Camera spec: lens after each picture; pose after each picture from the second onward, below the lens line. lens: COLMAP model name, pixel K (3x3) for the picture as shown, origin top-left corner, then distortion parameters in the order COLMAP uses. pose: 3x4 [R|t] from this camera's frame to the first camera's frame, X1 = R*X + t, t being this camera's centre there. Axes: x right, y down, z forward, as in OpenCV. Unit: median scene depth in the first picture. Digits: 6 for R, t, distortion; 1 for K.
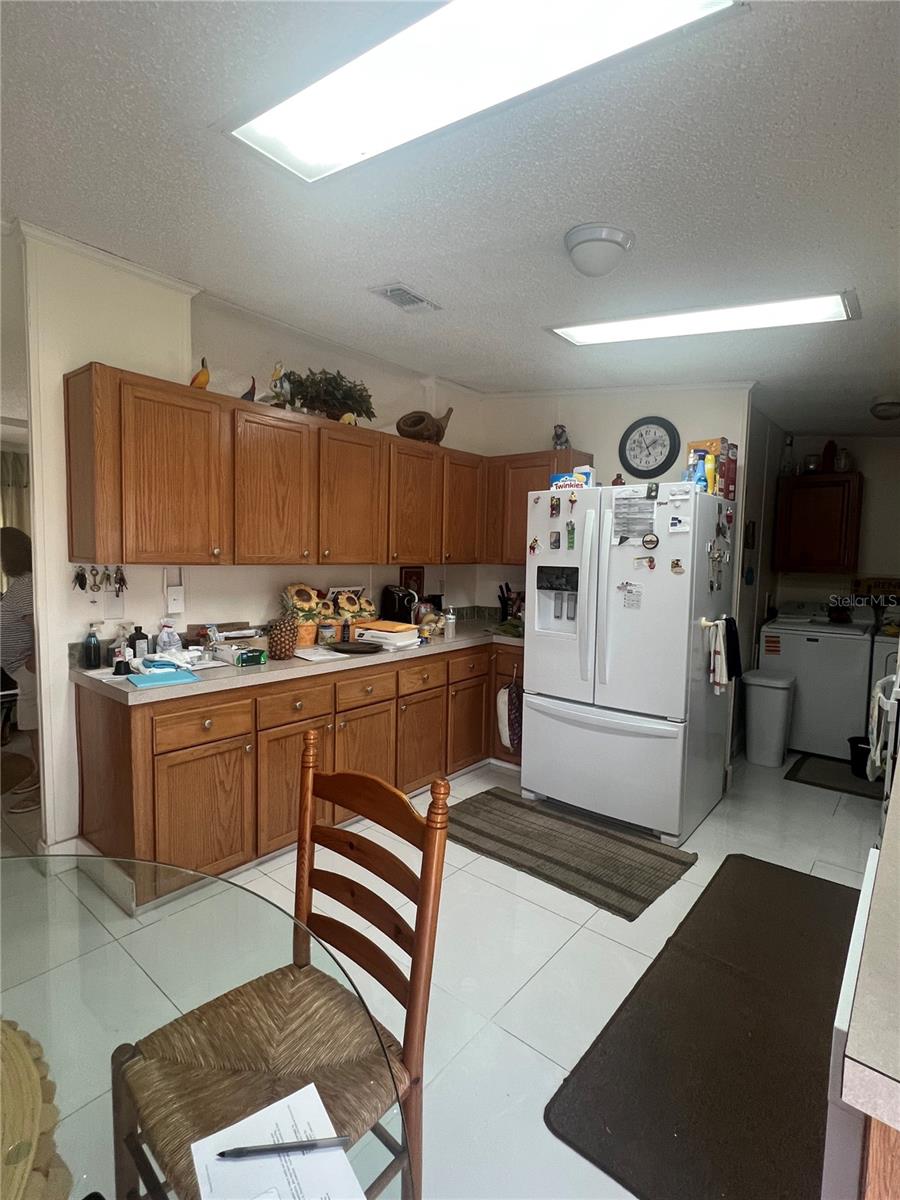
lens RADIAL K [[587.0, 0, 444.6], [0, 587.0, 593.4], [0, 0, 1]] dist [0.005485, -0.000286]
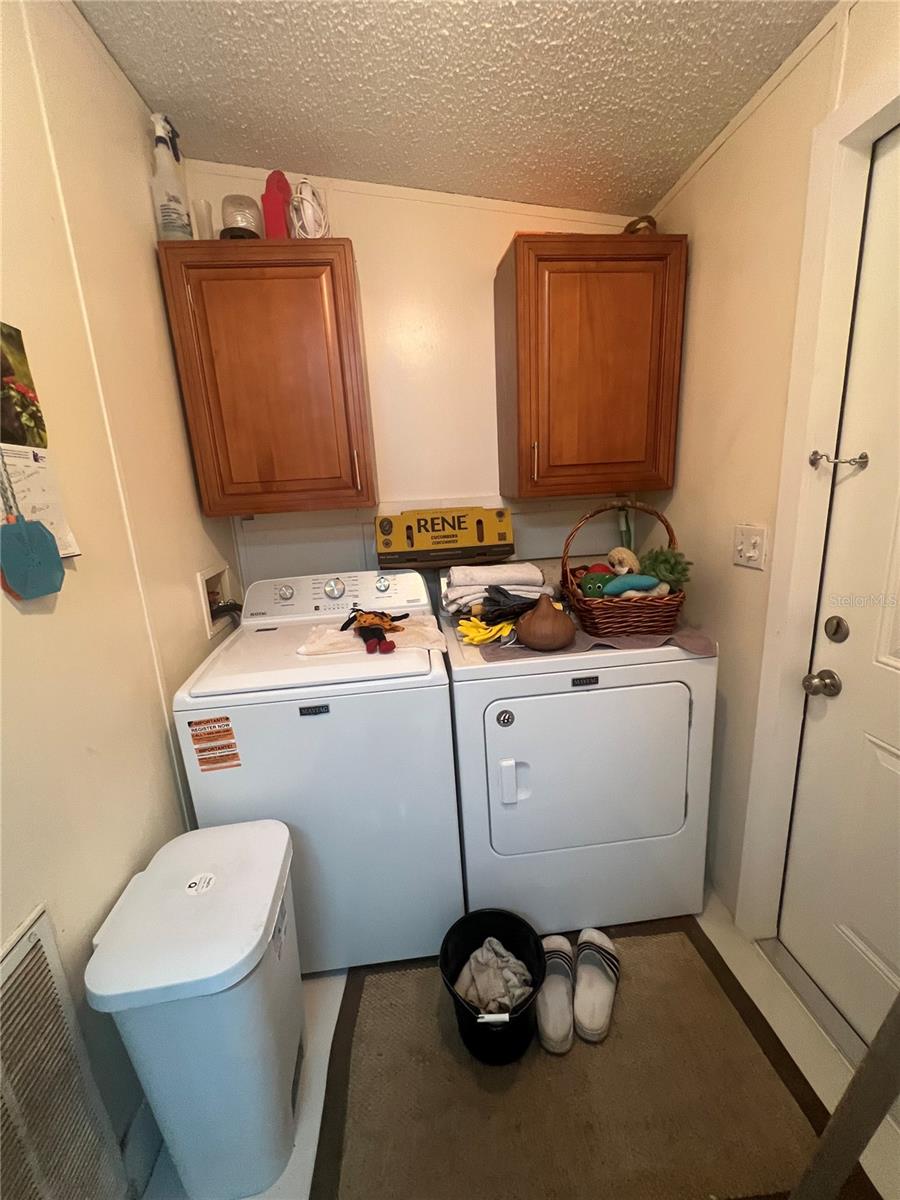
lens RADIAL K [[485.0, 0, 457.4], [0, 485.0, 599.3], [0, 0, 1]] dist [-0.001807, -0.000007]
pose [[0.690981, -0.224442, 0.687147, 0.673847], [0.115845, 0.972673, 0.201212, -0.043759], [-0.713530, -0.059431, 0.698099, 0.998138]]
